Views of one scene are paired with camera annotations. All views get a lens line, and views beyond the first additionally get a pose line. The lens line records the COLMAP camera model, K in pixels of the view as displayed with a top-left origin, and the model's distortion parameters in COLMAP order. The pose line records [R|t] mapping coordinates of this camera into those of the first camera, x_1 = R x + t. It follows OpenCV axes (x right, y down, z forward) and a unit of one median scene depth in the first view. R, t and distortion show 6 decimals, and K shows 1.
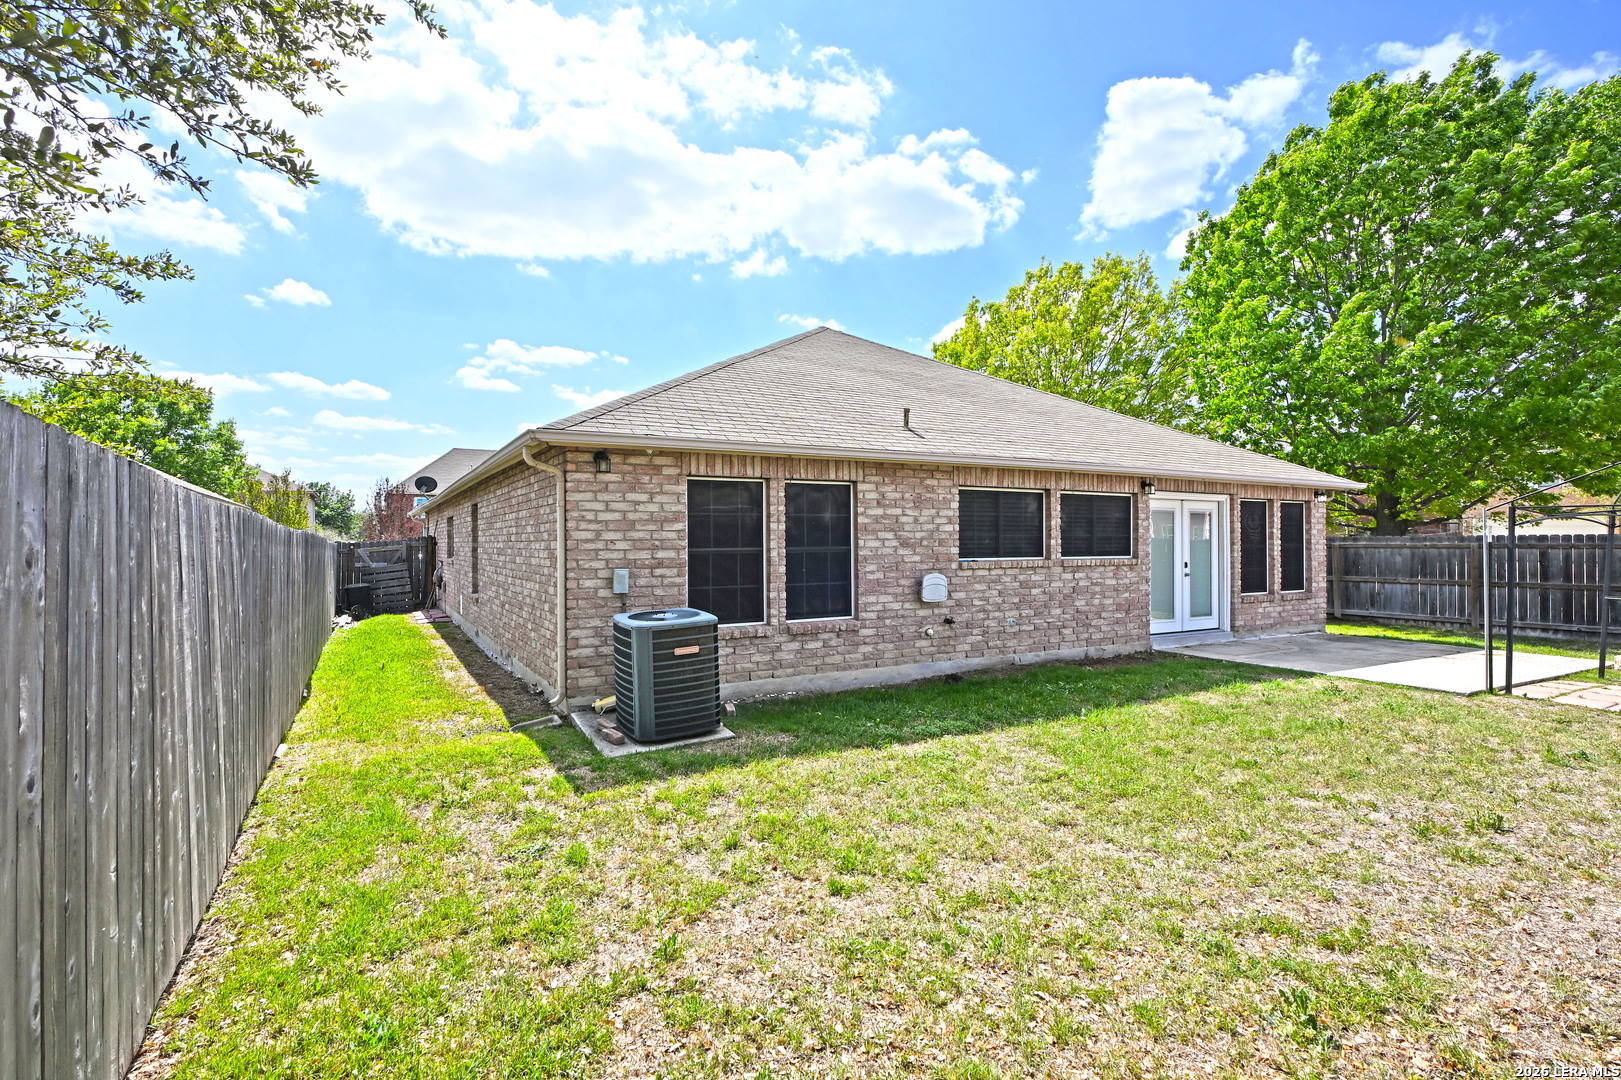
lens RADIAL K [[791.1, 0, 806.0], [0, 791.1, 544.1], [0, 0, 1]] dist [0.000279, 0.003812]
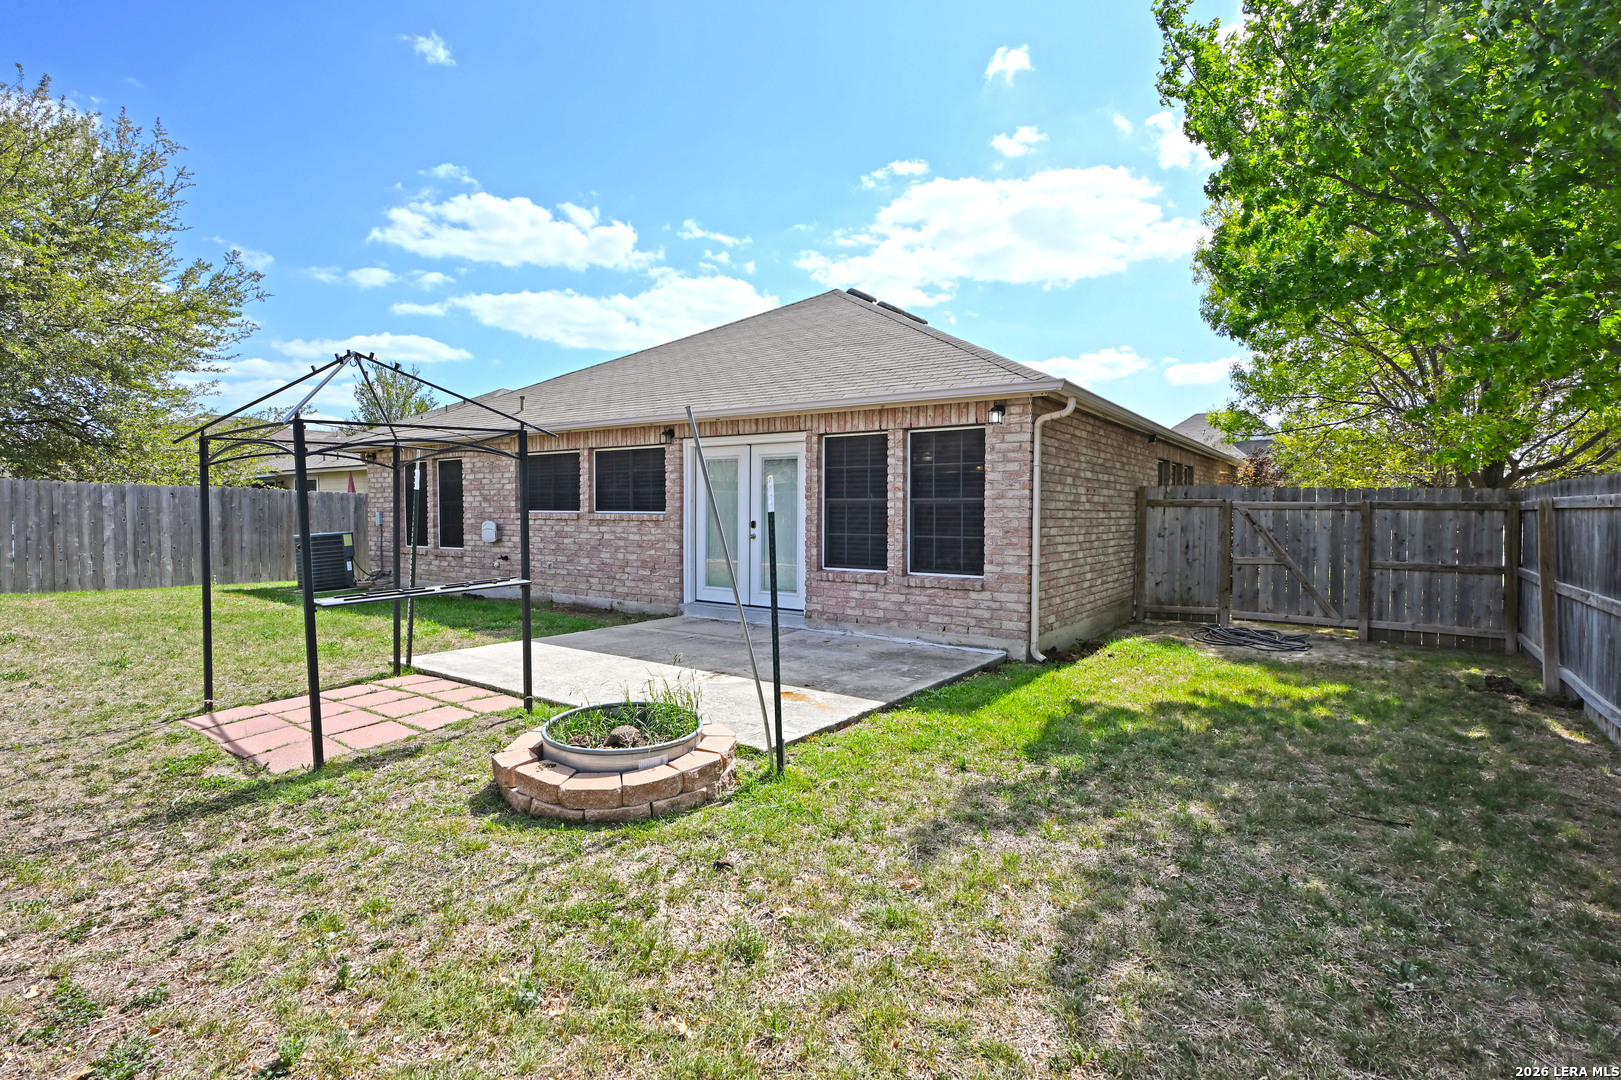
lens RADIAL K [[791.1, 0, 817.3], [0, 791.1, 536.4], [0, 0, 1]] dist [0.000279, 0.003812]
pose [[0.424053, 0.046309, -0.904453, 1.377197], [0.007210, 0.998488, 0.054504, -0.005180], [0.905609, -0.029634, 0.423078, 0.796814]]
